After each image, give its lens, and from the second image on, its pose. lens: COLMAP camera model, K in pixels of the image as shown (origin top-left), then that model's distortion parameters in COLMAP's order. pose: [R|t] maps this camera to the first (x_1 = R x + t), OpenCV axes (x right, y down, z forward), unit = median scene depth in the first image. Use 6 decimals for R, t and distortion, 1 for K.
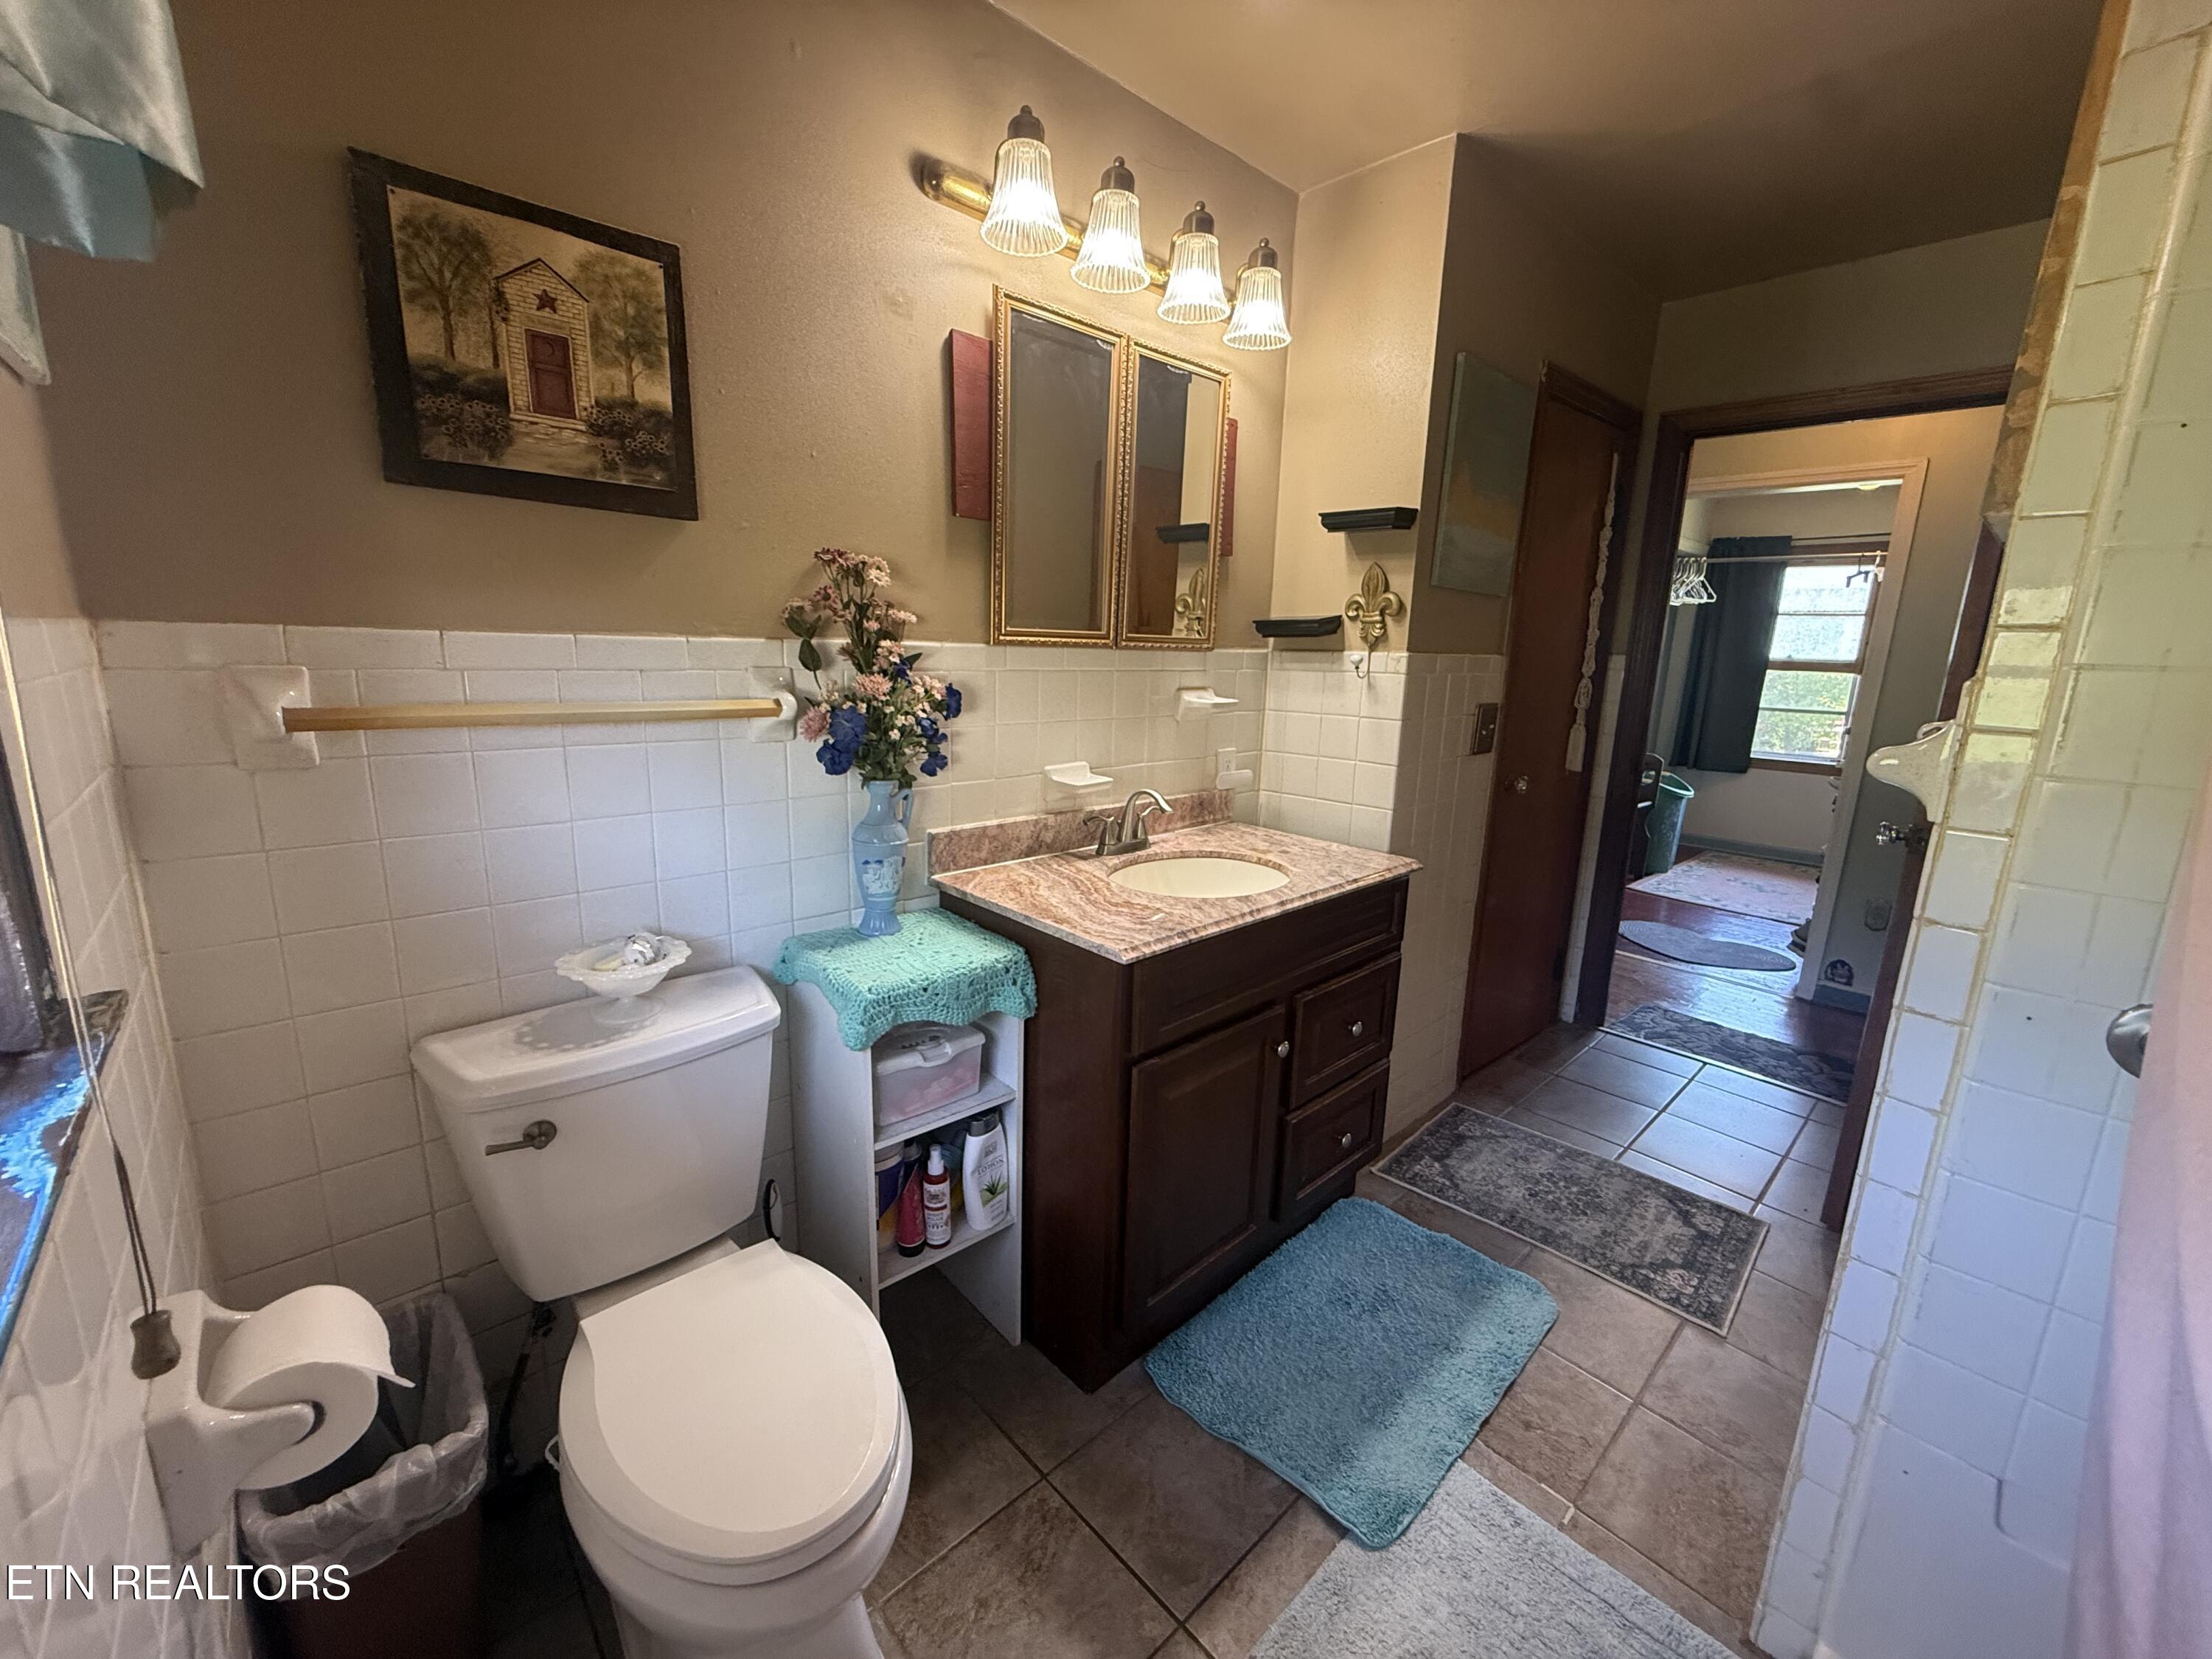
lens RADIAL K [[885.8, 0, 1098.8], [0, 885.8, 831.9], [0, 0, 1]] dist [-0.000439, 0.000218]
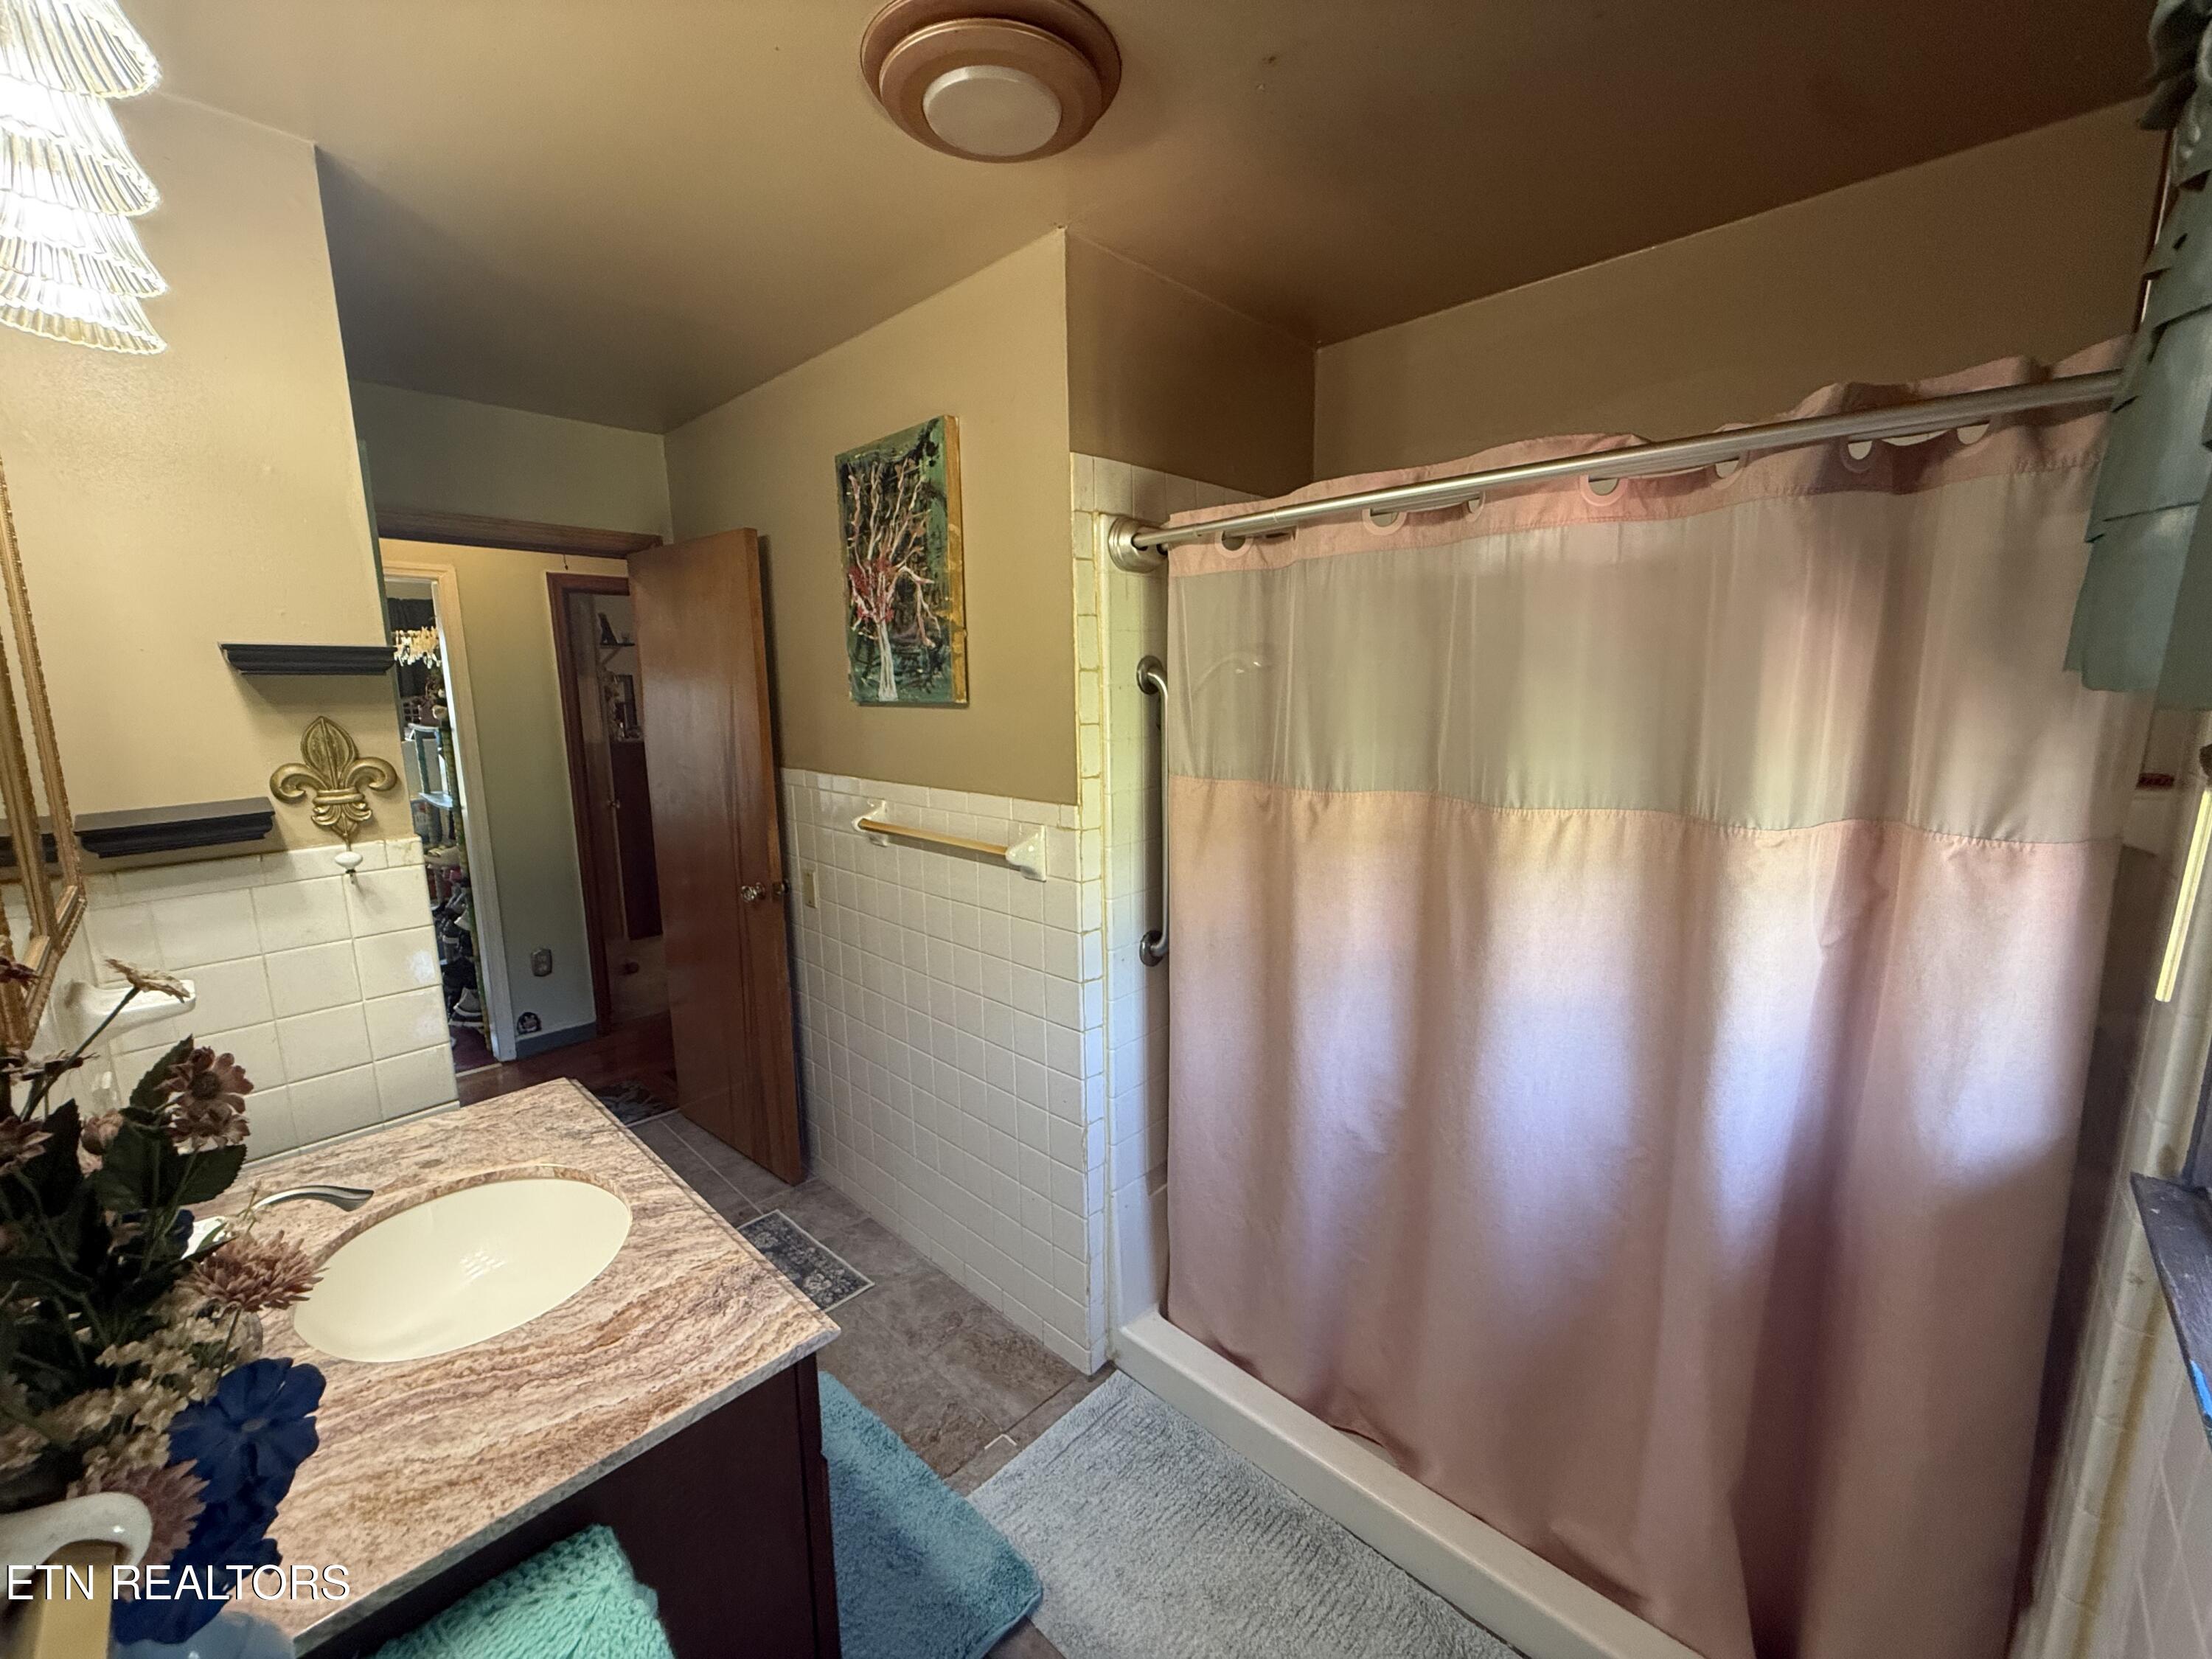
lens RADIAL K [[885.8, 0, 1103.5], [0, 885.8, 833.5], [0, 0, 1]] dist [-0.000439, 0.000218]
pose [[-0.059828, -0.198103, 0.978354, -0.510694], [0.224047, 0.952438, 0.206556, -0.288723], [-0.972740, 0.231555, -0.012598, 0.575479]]
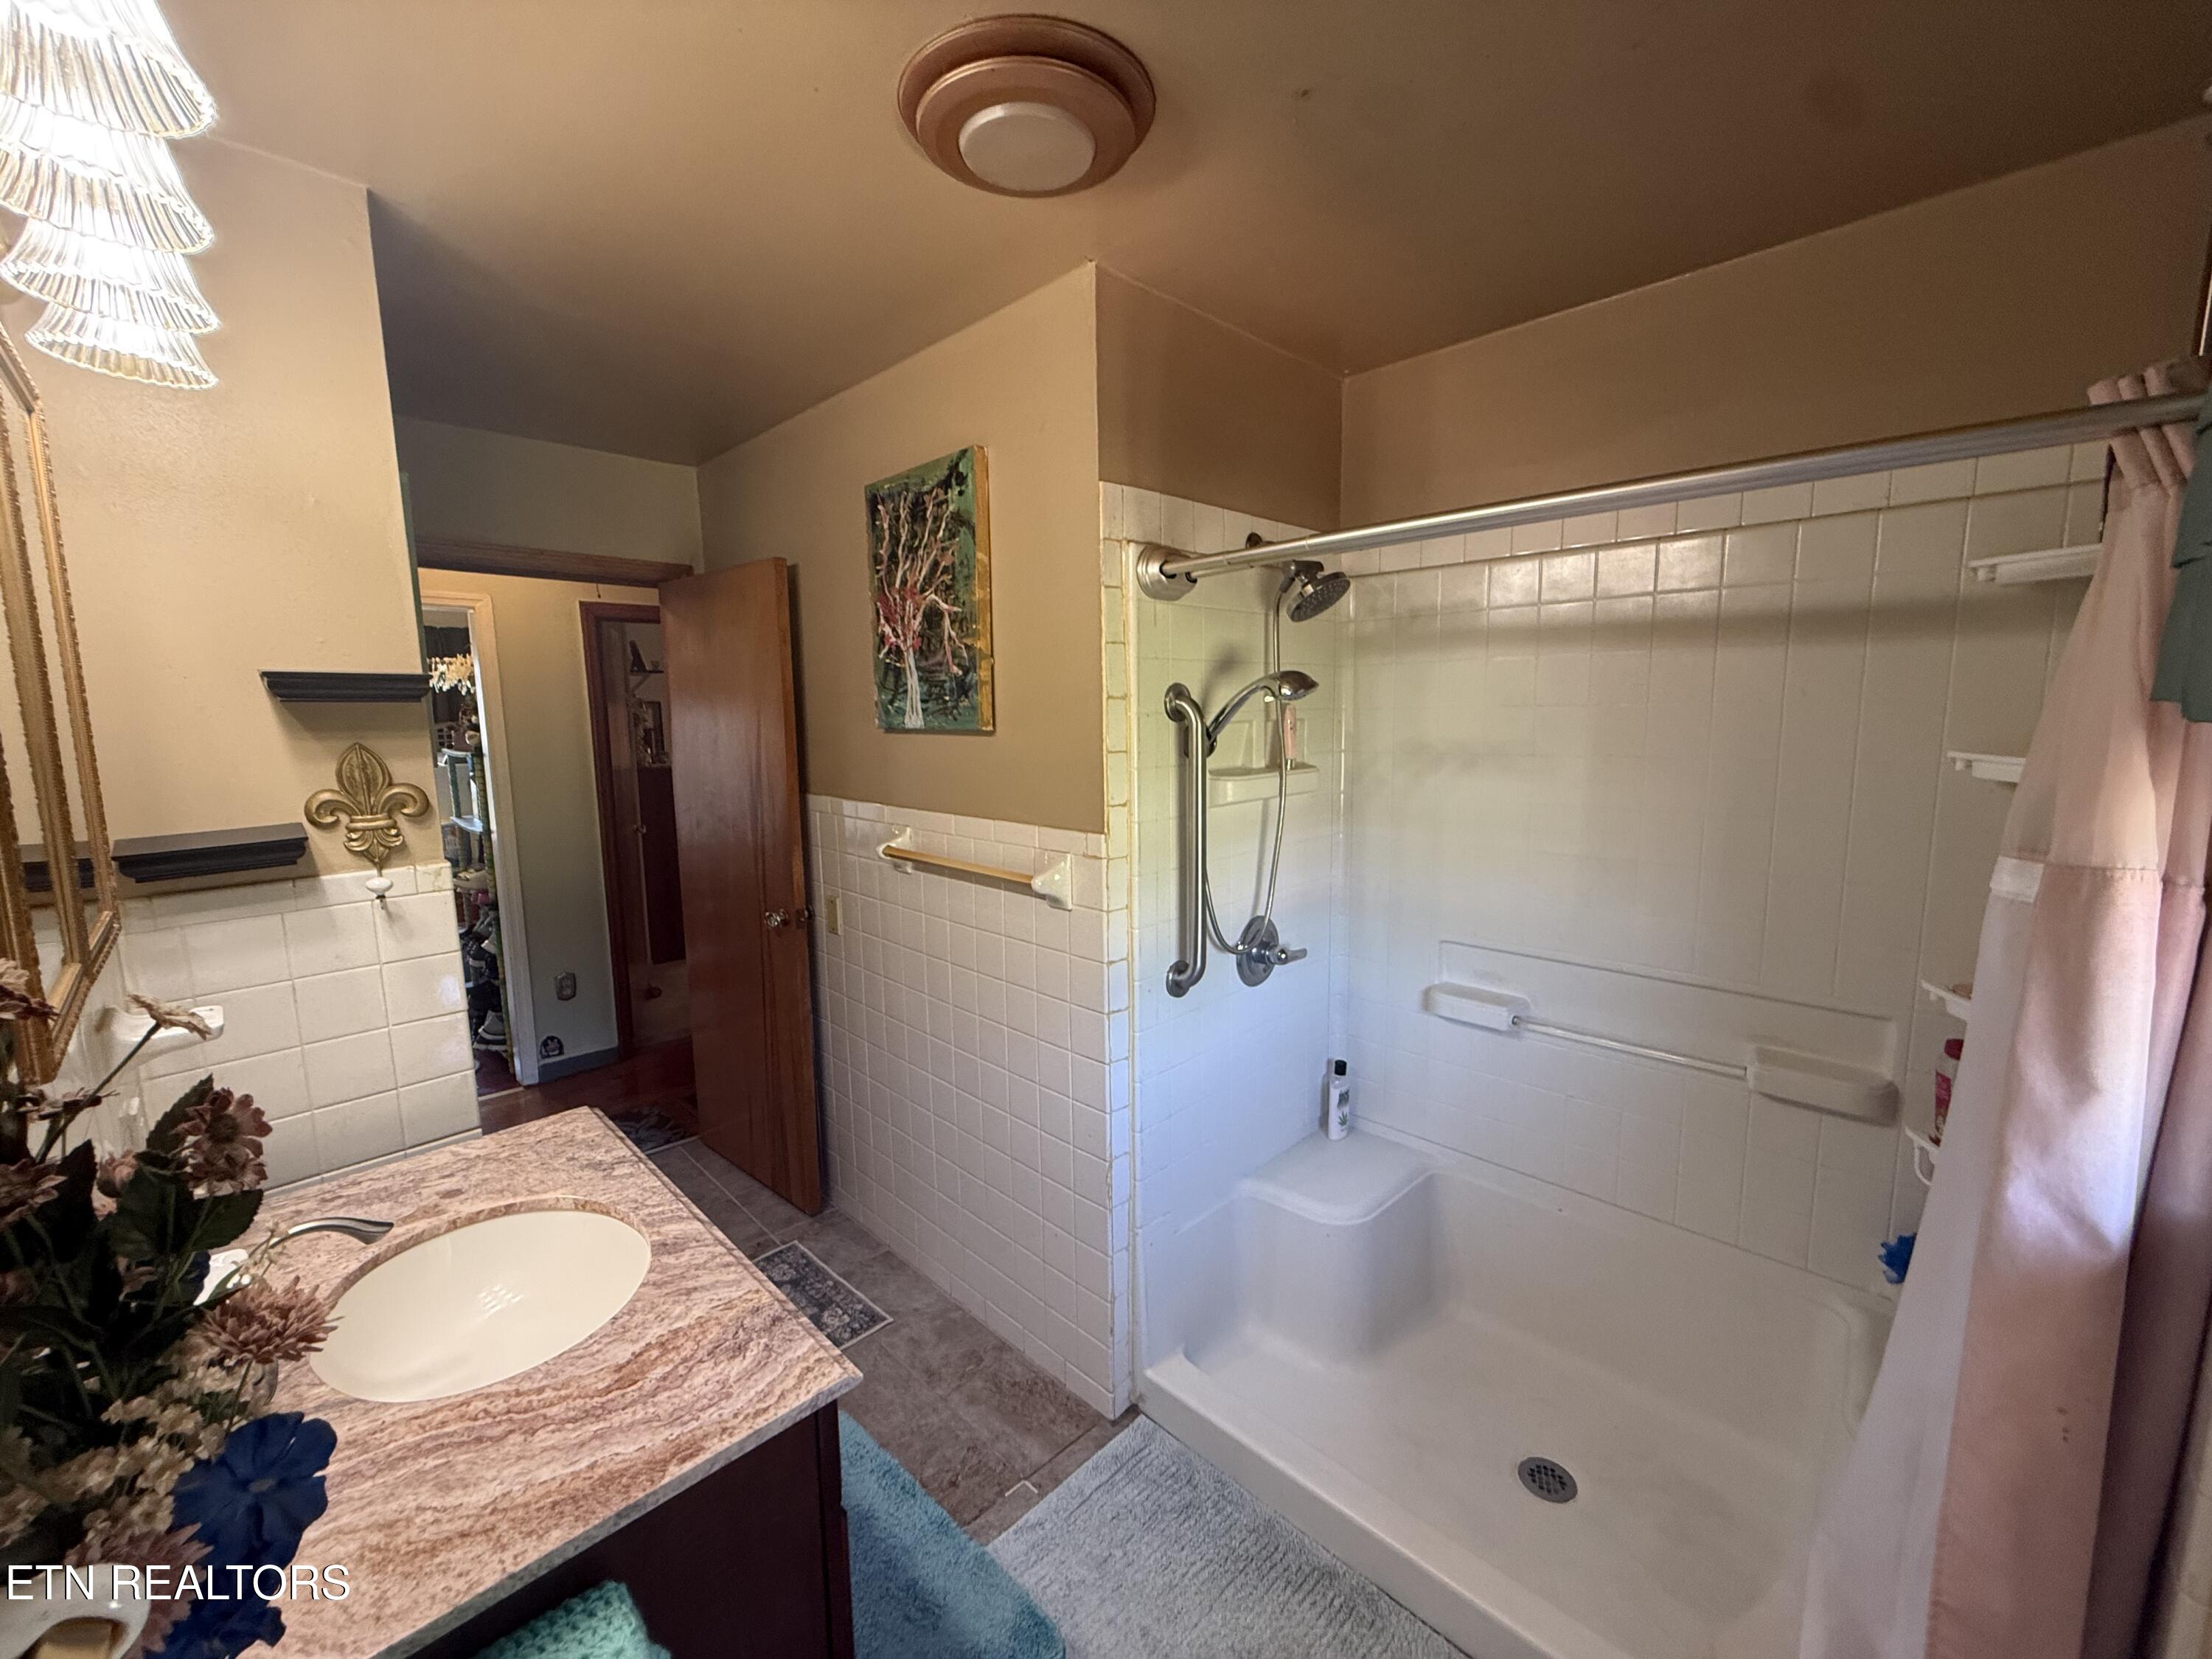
lens RADIAL K [[885.8, 0, 1104.6], [0, 885.8, 833.0], [0, 0, 1]] dist [-0.000439, 0.000218]
pose [[-0.038149, -0.169153, 0.984851, -0.497882], [0.223471, 0.959163, 0.173397, -0.291617], [-0.973964, 0.226701, 0.001209, 0.583063]]
